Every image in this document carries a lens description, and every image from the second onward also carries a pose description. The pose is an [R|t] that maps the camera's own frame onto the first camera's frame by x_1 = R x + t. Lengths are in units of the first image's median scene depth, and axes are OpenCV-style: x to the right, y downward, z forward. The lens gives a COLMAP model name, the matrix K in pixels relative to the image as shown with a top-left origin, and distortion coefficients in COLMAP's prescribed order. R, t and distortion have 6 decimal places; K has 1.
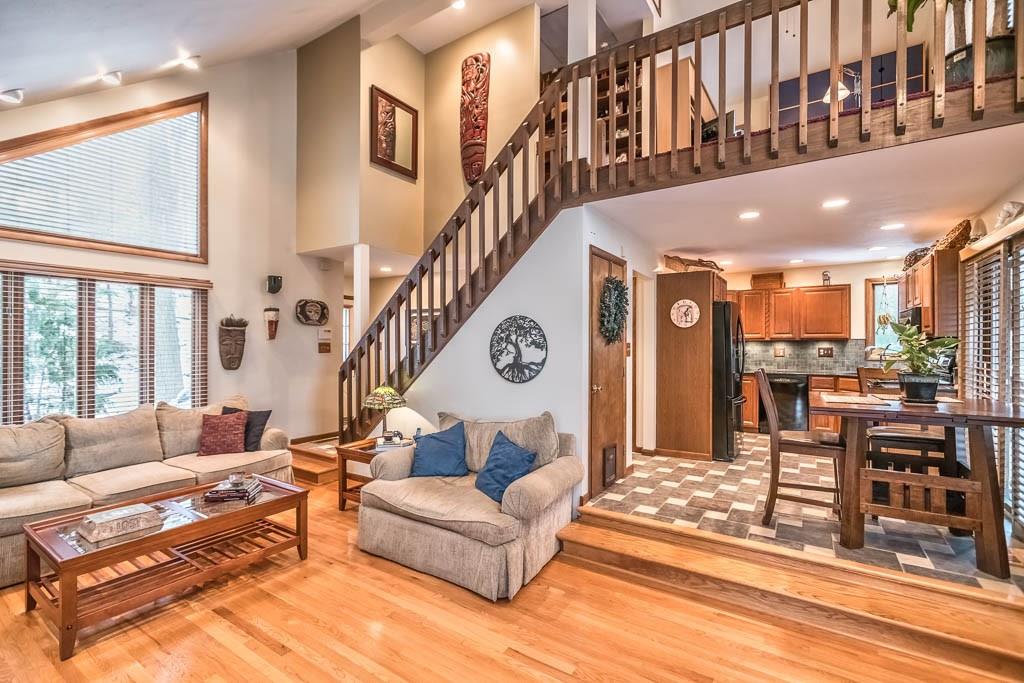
lens RADIAL K [[459.7, 0, 505.6], [0, 459.7, 344.8], [0, 0, 1]] dist [-0.008205, 0.003952]
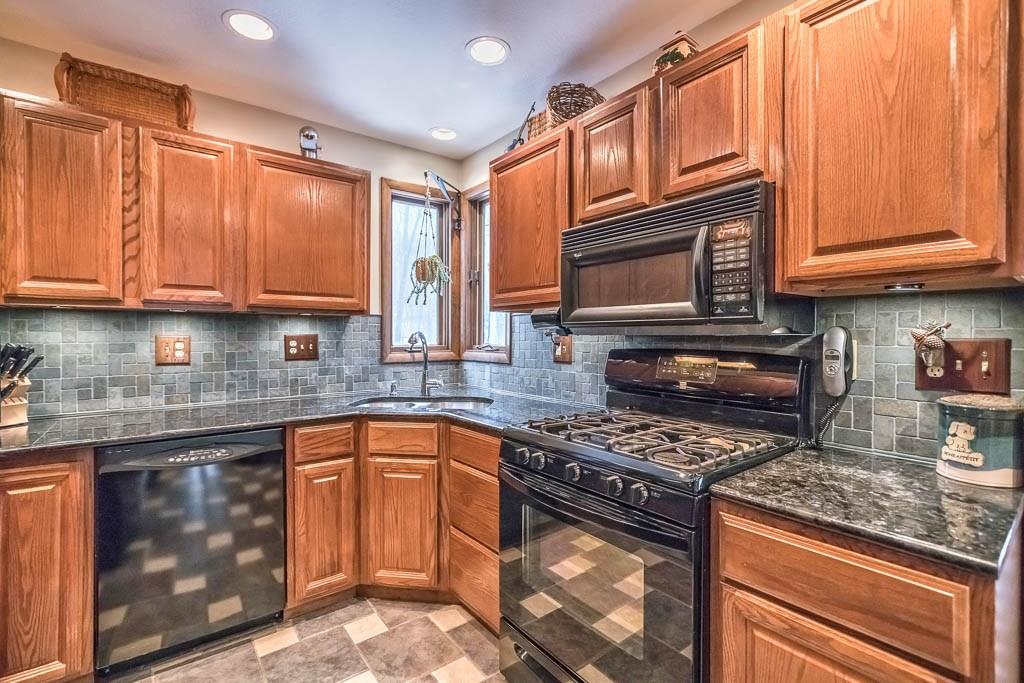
lens RADIAL K [[459.7, 0, 511.6], [0, 459.7, 340.0], [0, 0, 1]] dist [-0.008205, 0.003952]
pose [[0.330423, -0.009487, 0.943785, 0.404620], [0.000187, 0.999950, 0.009986, 0.006553], [-0.943833, -0.003124, 0.330408, 0.725734]]
